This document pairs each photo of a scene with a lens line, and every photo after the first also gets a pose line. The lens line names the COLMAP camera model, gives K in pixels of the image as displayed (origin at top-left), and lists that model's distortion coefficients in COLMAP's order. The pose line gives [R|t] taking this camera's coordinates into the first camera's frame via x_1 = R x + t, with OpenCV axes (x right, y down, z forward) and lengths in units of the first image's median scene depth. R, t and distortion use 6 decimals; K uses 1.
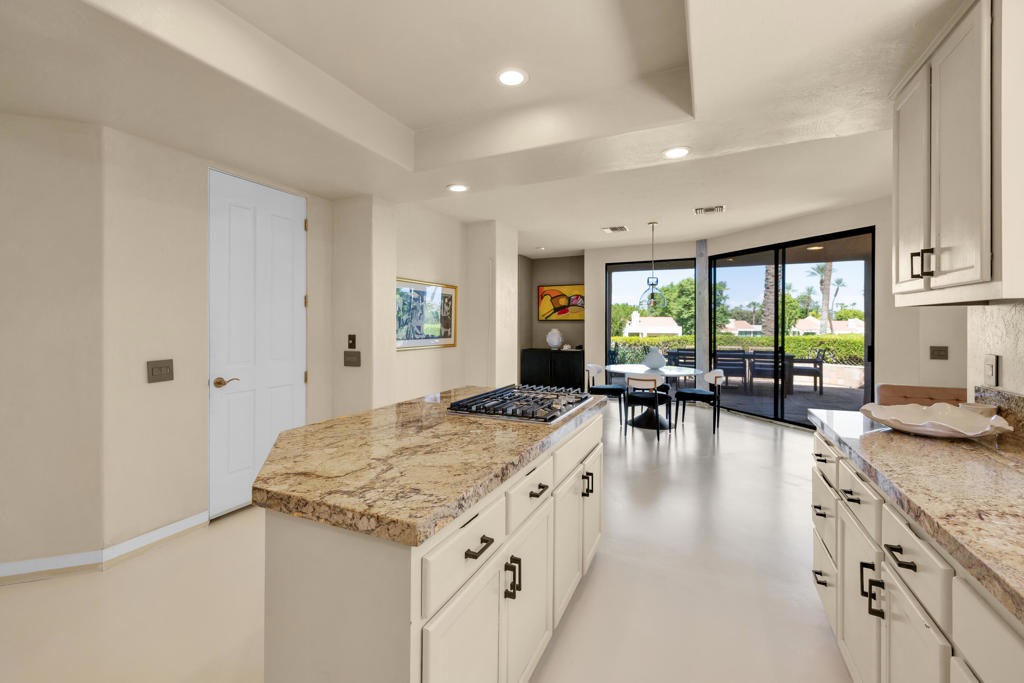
lens RADIAL K [[438.0, 0, 511.8], [0, 438.0, 335.7], [0, 0, 1]] dist [-0.001570, 0.000117]
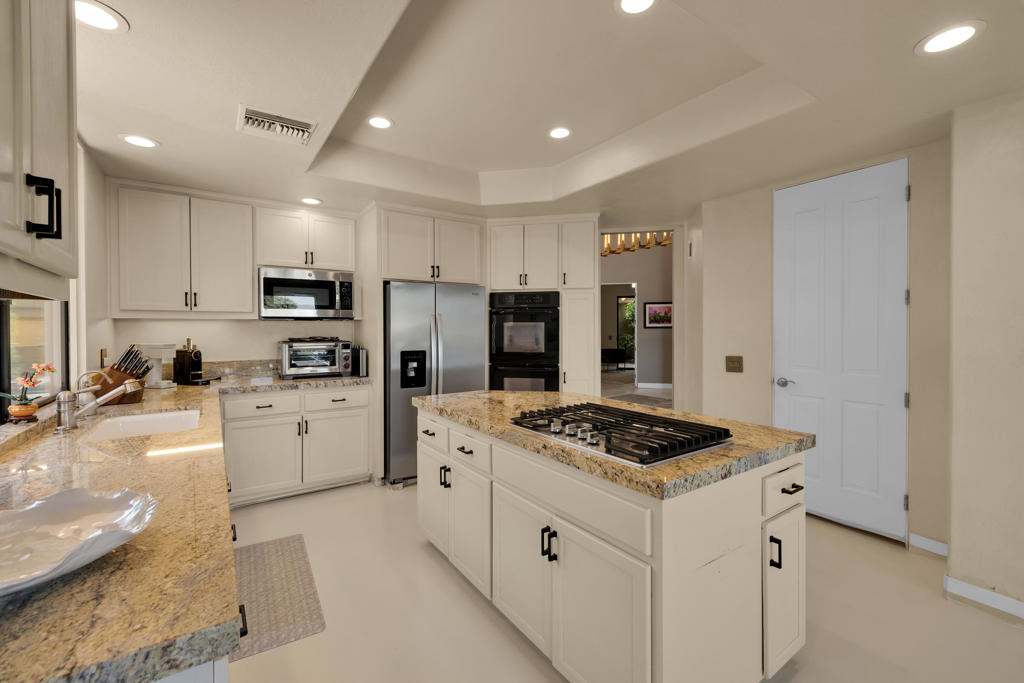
lens RADIAL K [[438.0, 0, 511.8], [0, 438.0, 335.7], [0, 0, 1]] dist [-0.001570, 0.000117]
pose [[-0.515362, 0.009653, -0.856918, 0.626335], [-0.019161, 0.999557, 0.022783, -0.021660], [0.856758, 0.028161, -0.514949, 1.007150]]
